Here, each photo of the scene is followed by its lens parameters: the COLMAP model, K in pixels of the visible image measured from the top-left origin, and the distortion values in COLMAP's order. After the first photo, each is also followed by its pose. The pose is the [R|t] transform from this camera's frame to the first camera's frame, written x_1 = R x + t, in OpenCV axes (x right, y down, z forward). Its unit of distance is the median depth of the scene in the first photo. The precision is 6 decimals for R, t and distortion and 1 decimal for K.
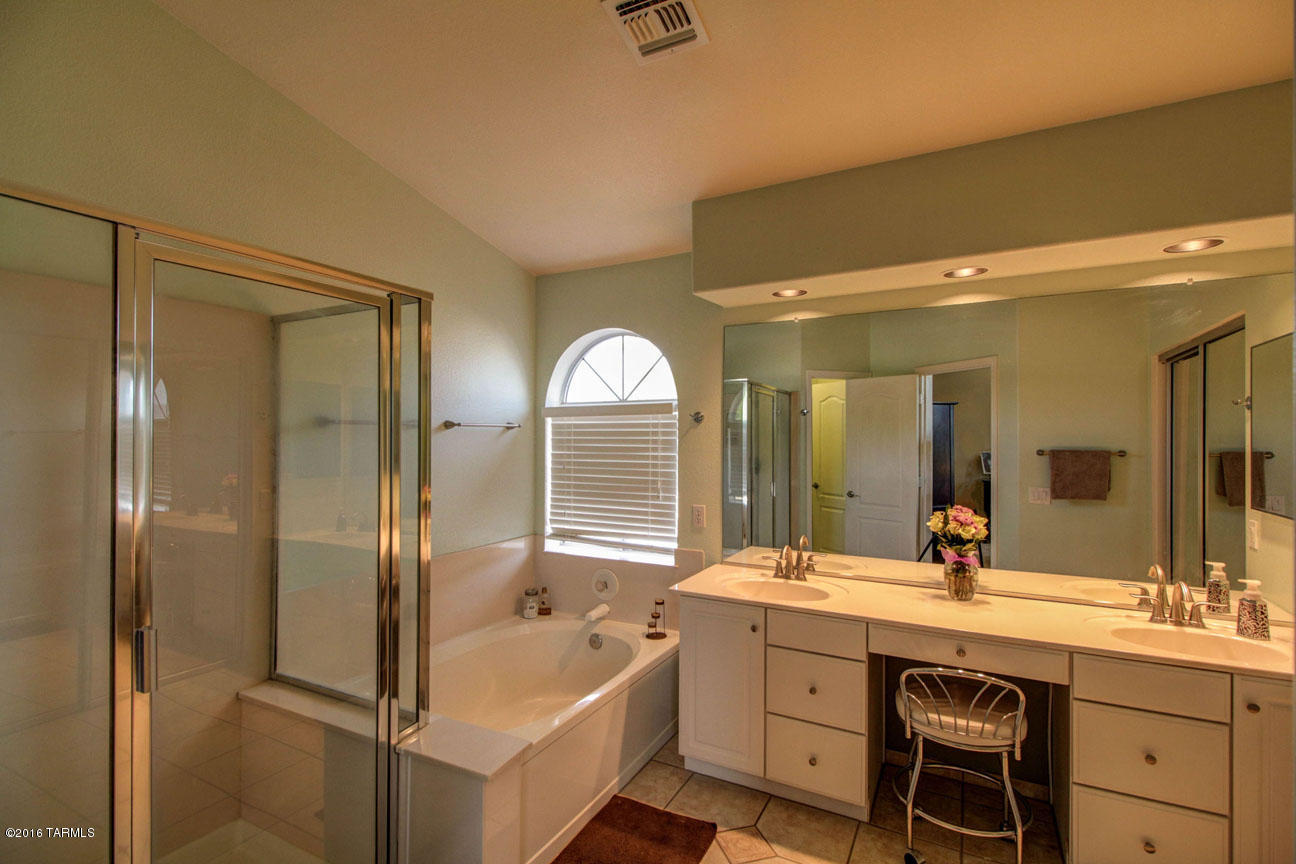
lens RADIAL K [[591.9, 0, 647.5], [0, 591.9, 434.7], [0, 0, 1]] dist [0.022996, -0.011694]
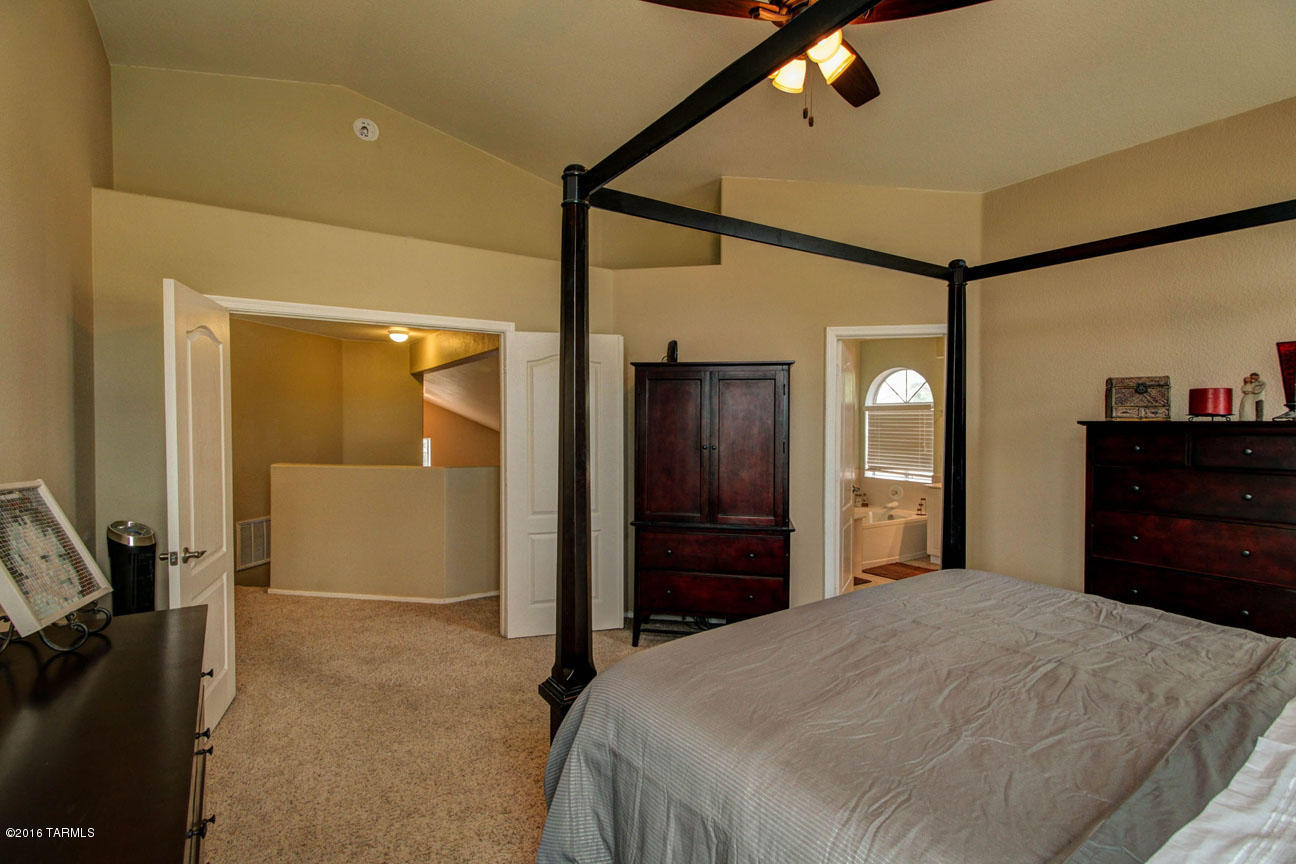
lens RADIAL K [[591.9, 0, 652.8], [0, 591.9, 422.7], [0, 0, 1]] dist [0.022996, -0.011694]
pose [[0.881208, 0.000834, -0.472728, 0.167960], [0.004602, 0.999936, 0.010343, -0.016186], [0.472706, -0.011289, 0.881148, -1.282961]]
